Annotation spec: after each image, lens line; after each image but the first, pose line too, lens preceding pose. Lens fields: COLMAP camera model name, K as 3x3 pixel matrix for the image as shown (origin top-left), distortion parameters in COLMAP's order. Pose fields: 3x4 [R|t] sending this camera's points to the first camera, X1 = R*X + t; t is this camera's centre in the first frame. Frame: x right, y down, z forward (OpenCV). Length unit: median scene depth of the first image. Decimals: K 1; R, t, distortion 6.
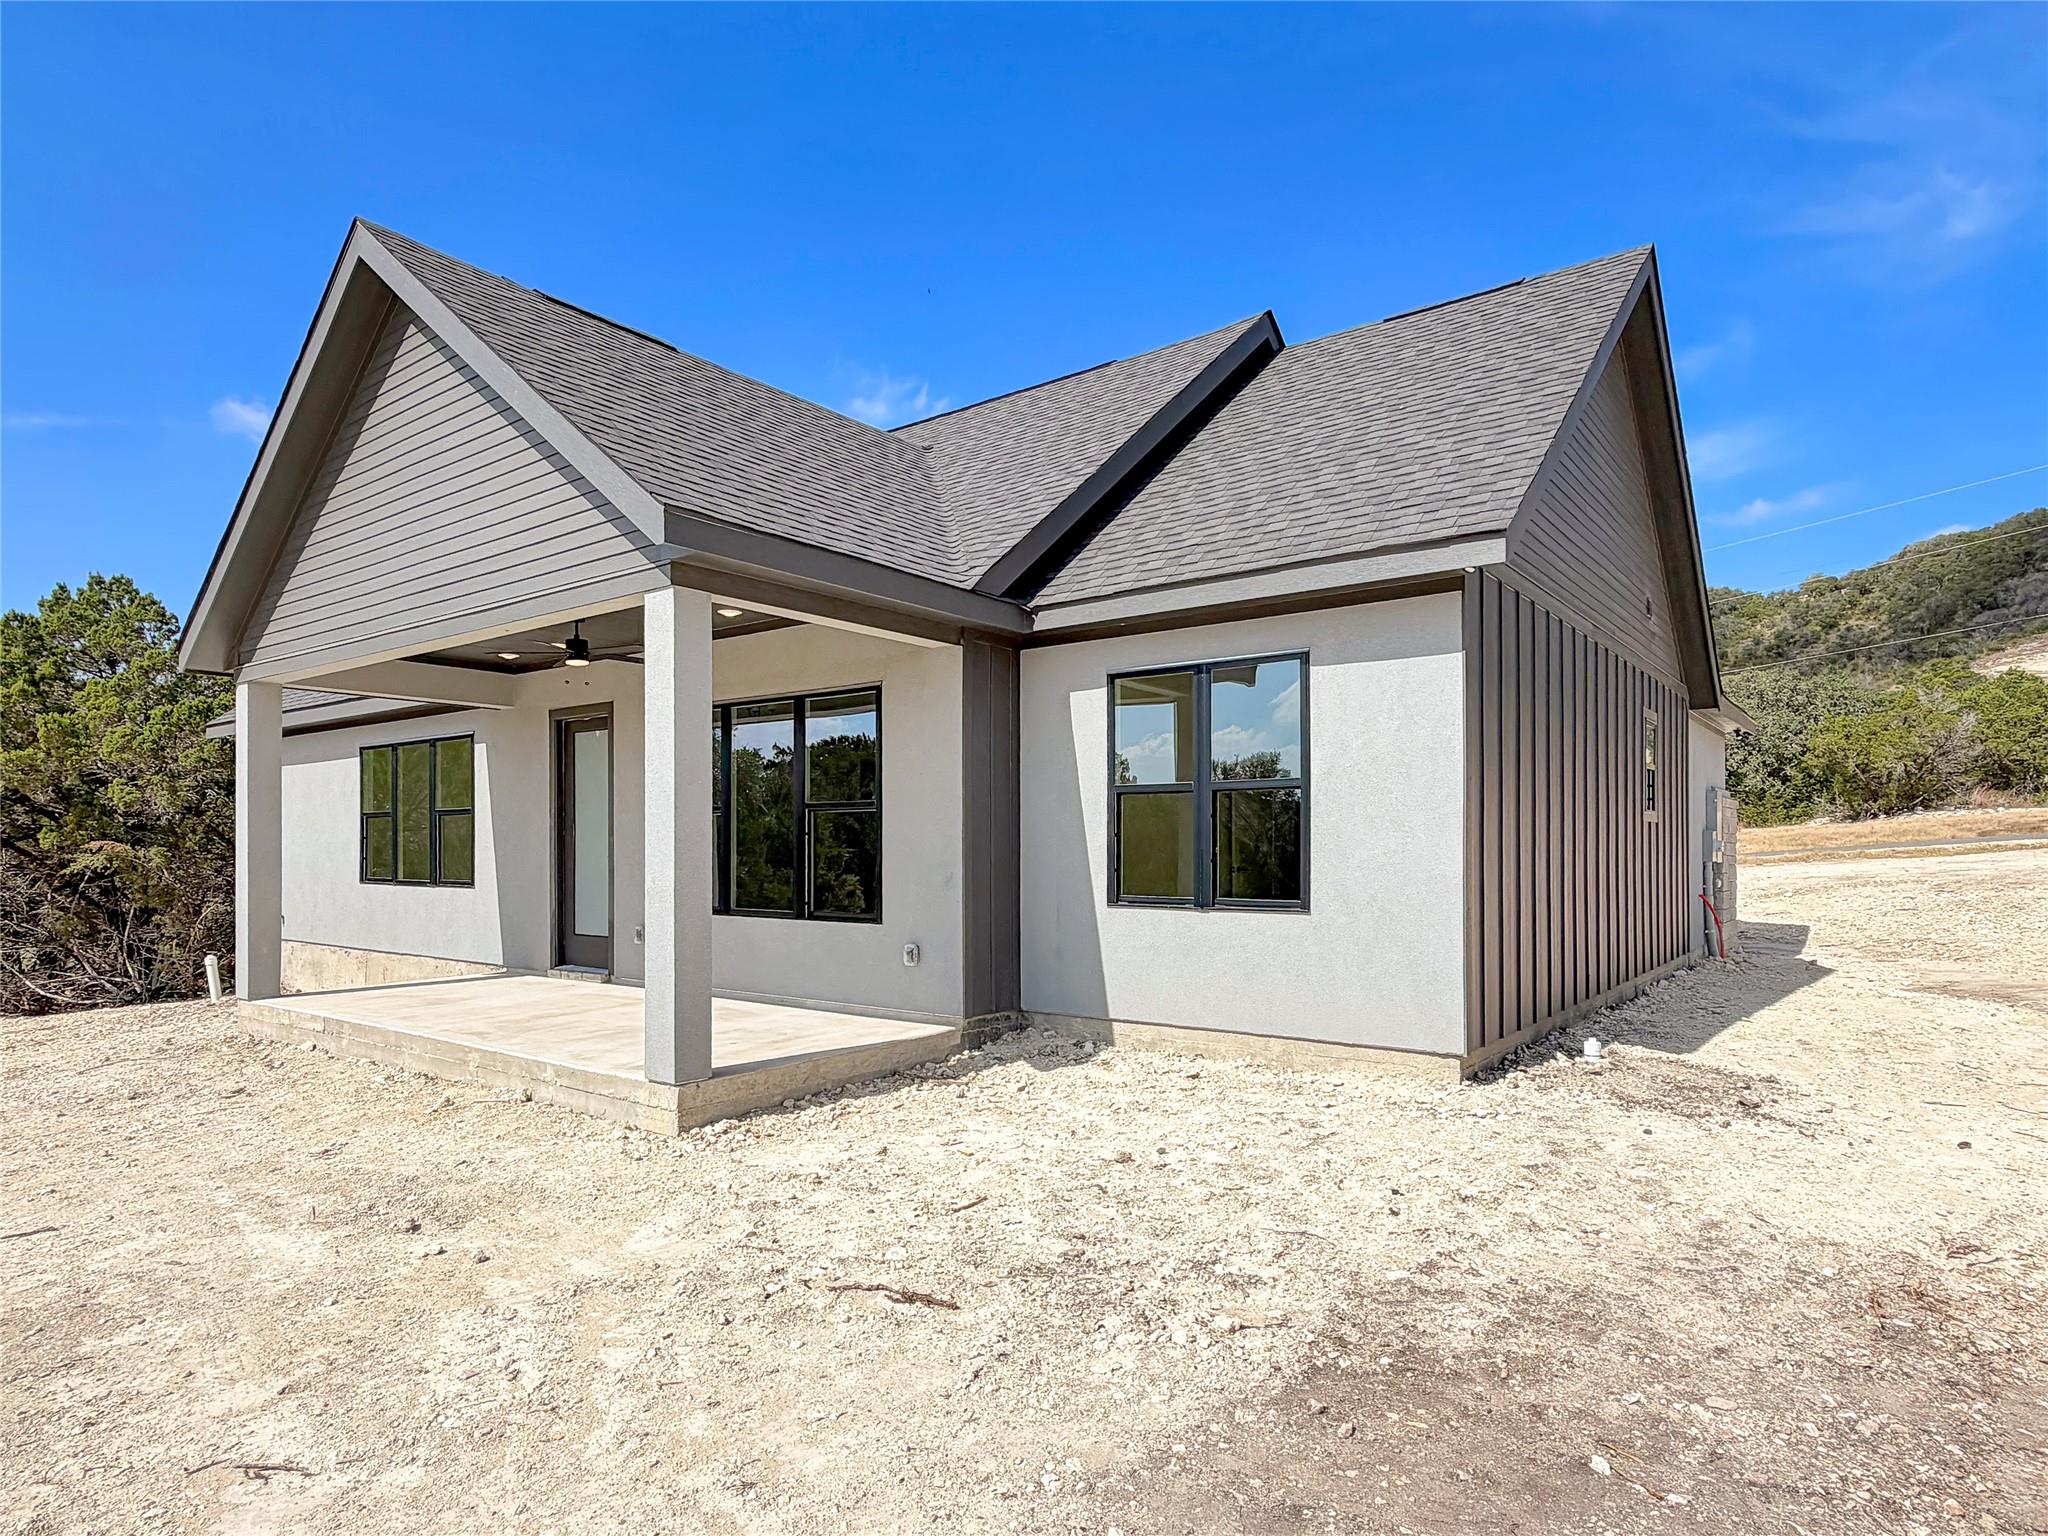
lens RADIAL K [[1168.7, 0, 1024.0], [0, 1168.7, 768.0], [0, 0, 1]] dist [-0.000883, -0.000024]
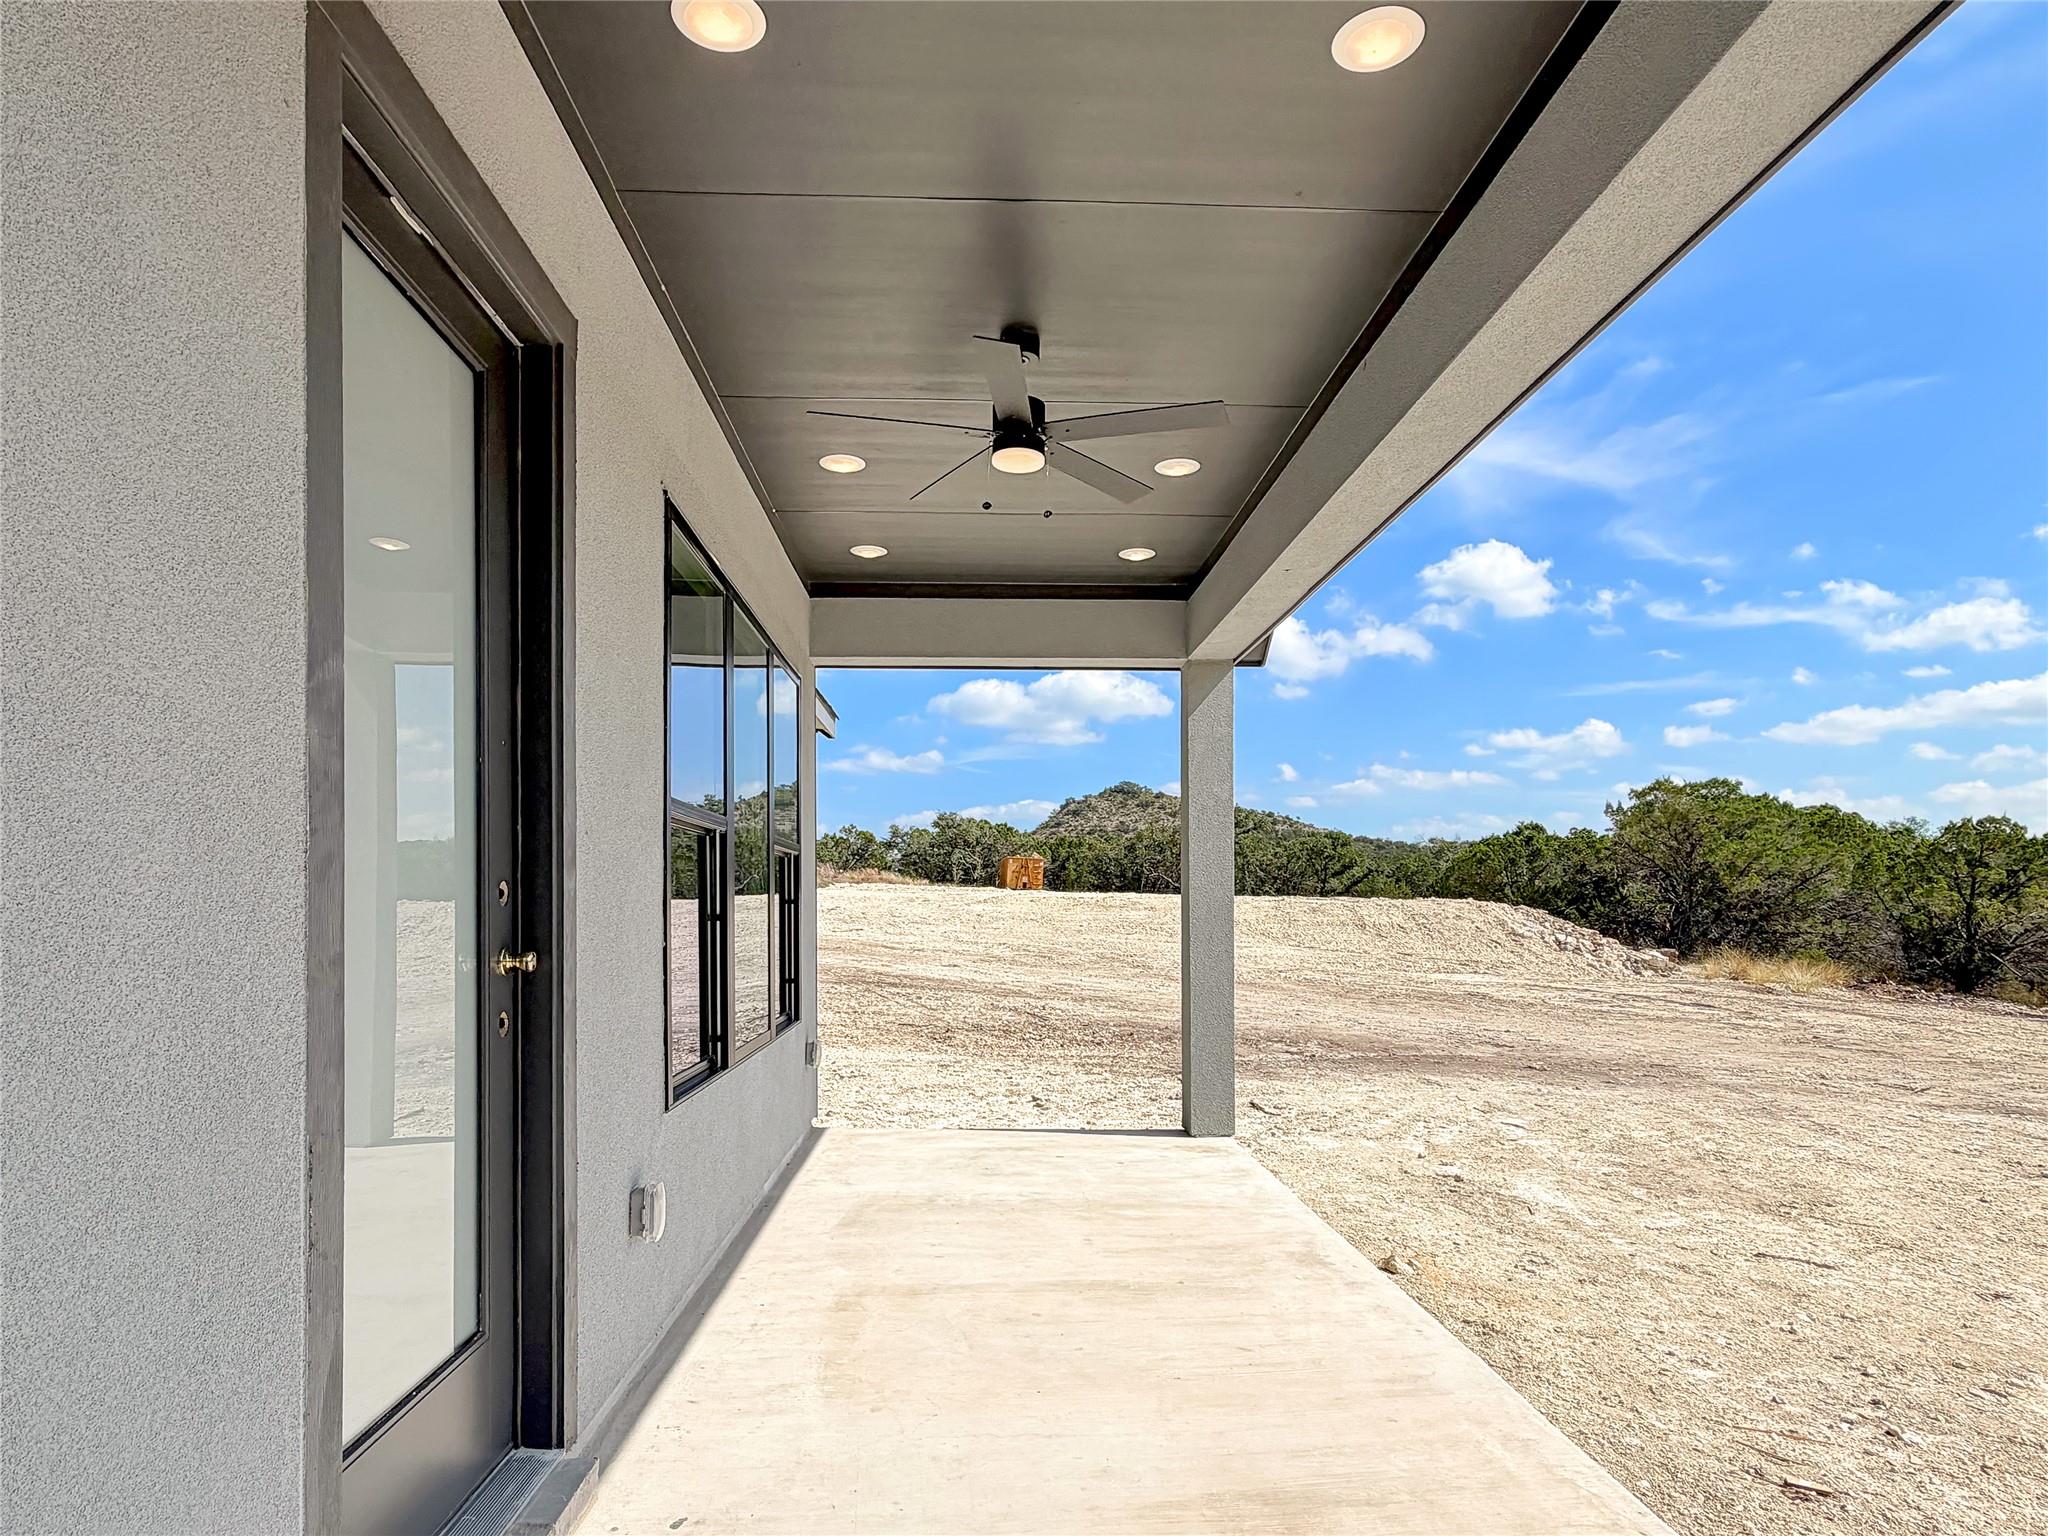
lens RADIAL K [[1168.7, 0, 1024.0], [0, 1168.7, 768.0], [0, 0, 1]] dist [-0.000883, -0.000024]
pose [[-0.644510, 0.094736, 0.758704, -0.636851], [-0.053580, 0.984259, -0.168416, 0.084290], [-0.762716, -0.149197, -0.629289, 1.152585]]
